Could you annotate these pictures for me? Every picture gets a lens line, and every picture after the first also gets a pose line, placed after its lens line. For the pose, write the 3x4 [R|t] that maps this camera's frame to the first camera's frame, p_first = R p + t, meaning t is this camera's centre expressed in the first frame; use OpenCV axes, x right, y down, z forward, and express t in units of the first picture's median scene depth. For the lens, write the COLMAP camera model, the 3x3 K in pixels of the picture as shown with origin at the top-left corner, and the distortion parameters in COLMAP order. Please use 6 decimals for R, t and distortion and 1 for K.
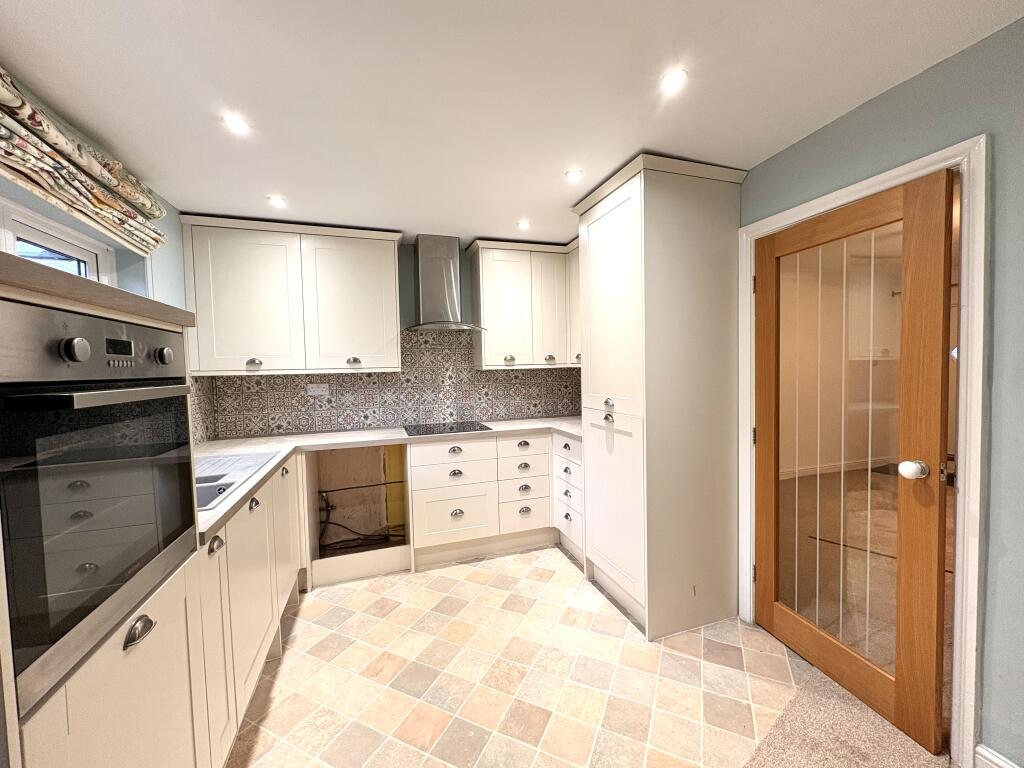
lens RADIAL K [[404.0, 0, 512.1], [0, 404.0, 384.9], [0, 0, 1]] dist [0.000494, -0.000783]
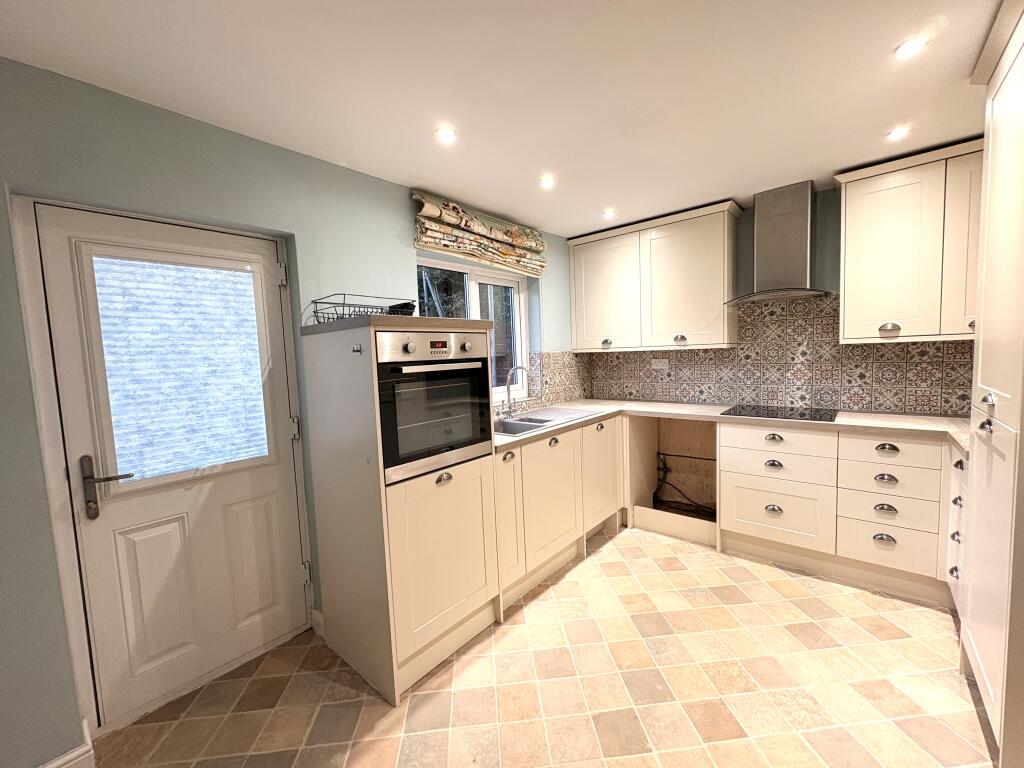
lens RADIAL K [[404.0, 0, 515.8], [0, 404.0, 386.2], [0, 0, 1]] dist [0.000494, -0.000783]
pose [[0.512224, 0.073843, -0.855672, 0.309057], [-0.009889, 0.996738, 0.080097, -0.014684], [0.858795, -0.032566, 0.511283, 0.074955]]
